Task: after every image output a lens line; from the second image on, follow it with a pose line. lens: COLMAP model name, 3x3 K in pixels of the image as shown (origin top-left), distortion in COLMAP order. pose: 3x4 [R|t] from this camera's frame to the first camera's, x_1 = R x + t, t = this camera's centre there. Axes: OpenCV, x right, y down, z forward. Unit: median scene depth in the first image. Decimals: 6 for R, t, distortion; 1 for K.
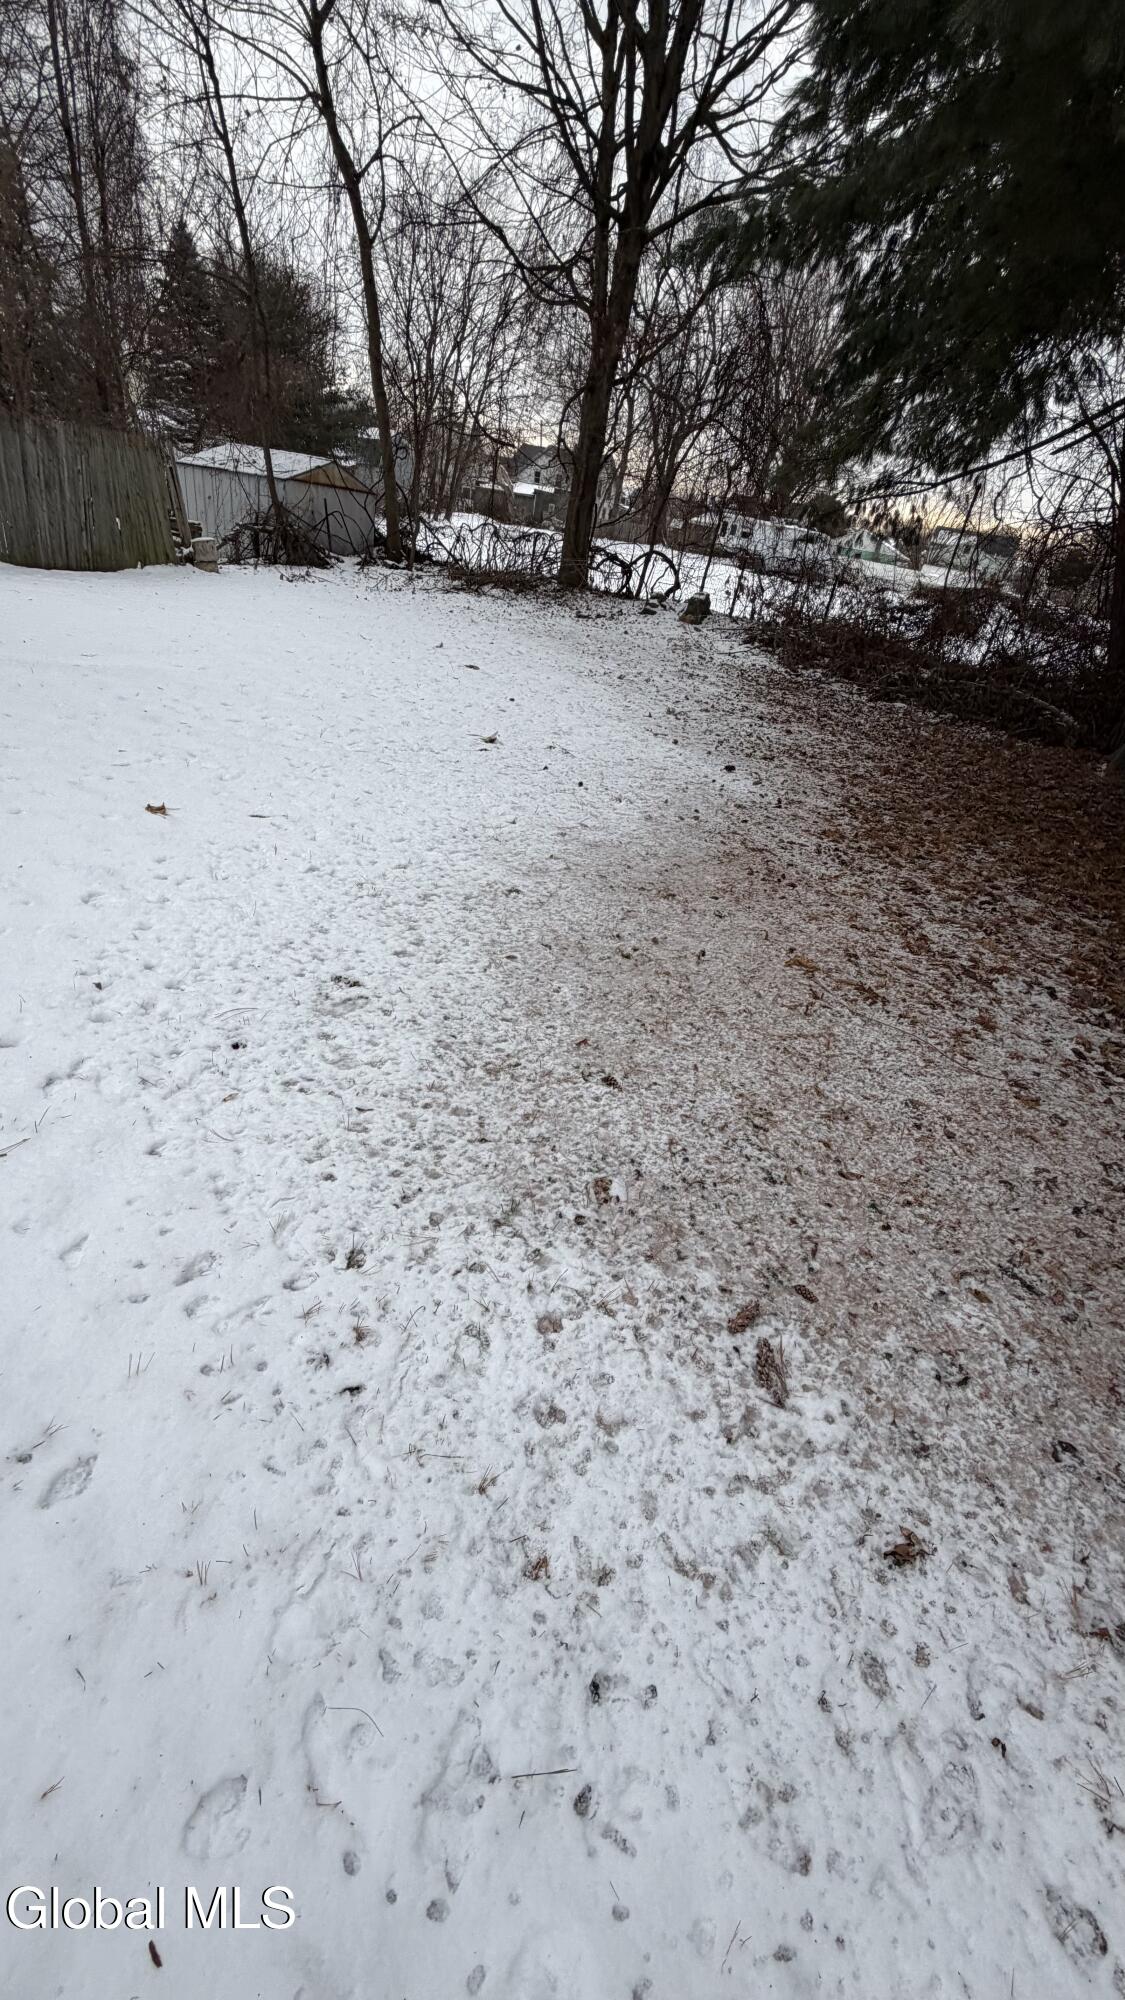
lens RADIAL K [[800.0, 0, 558.7], [0, 800.0, 994.3], [0, 0, 1]] dist [0.004036, 0.000605]
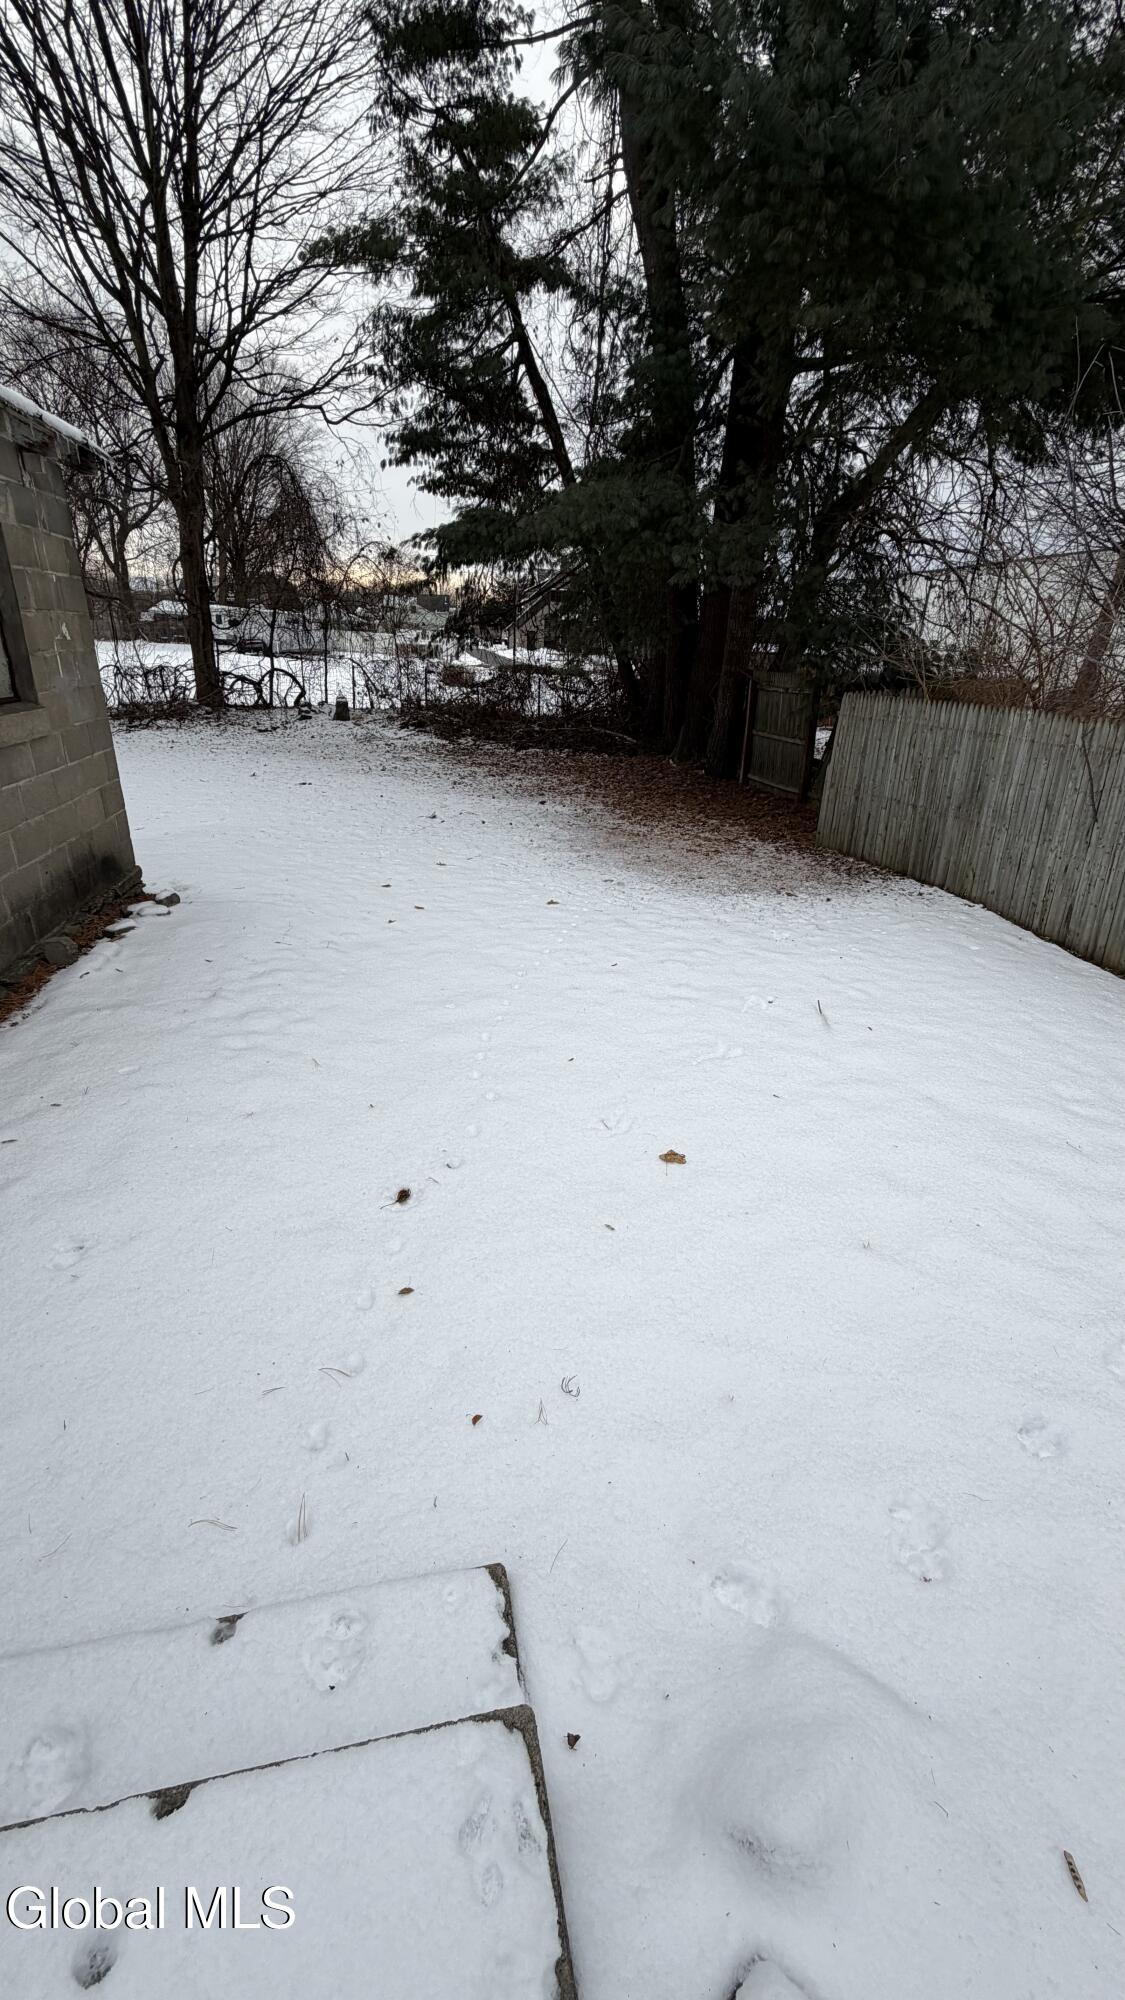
lens RADIAL K [[800.0, 0, 558.7], [0, 800.0, 994.3], [0, 0, 1]] dist [0.004036, 0.000605]
pose [[0.813159, -0.338364, 0.473585, -2.373683], [0.366373, 0.929800, 0.035245, 0.244685], [-0.452266, 0.144849, 0.880042, -1.781784]]
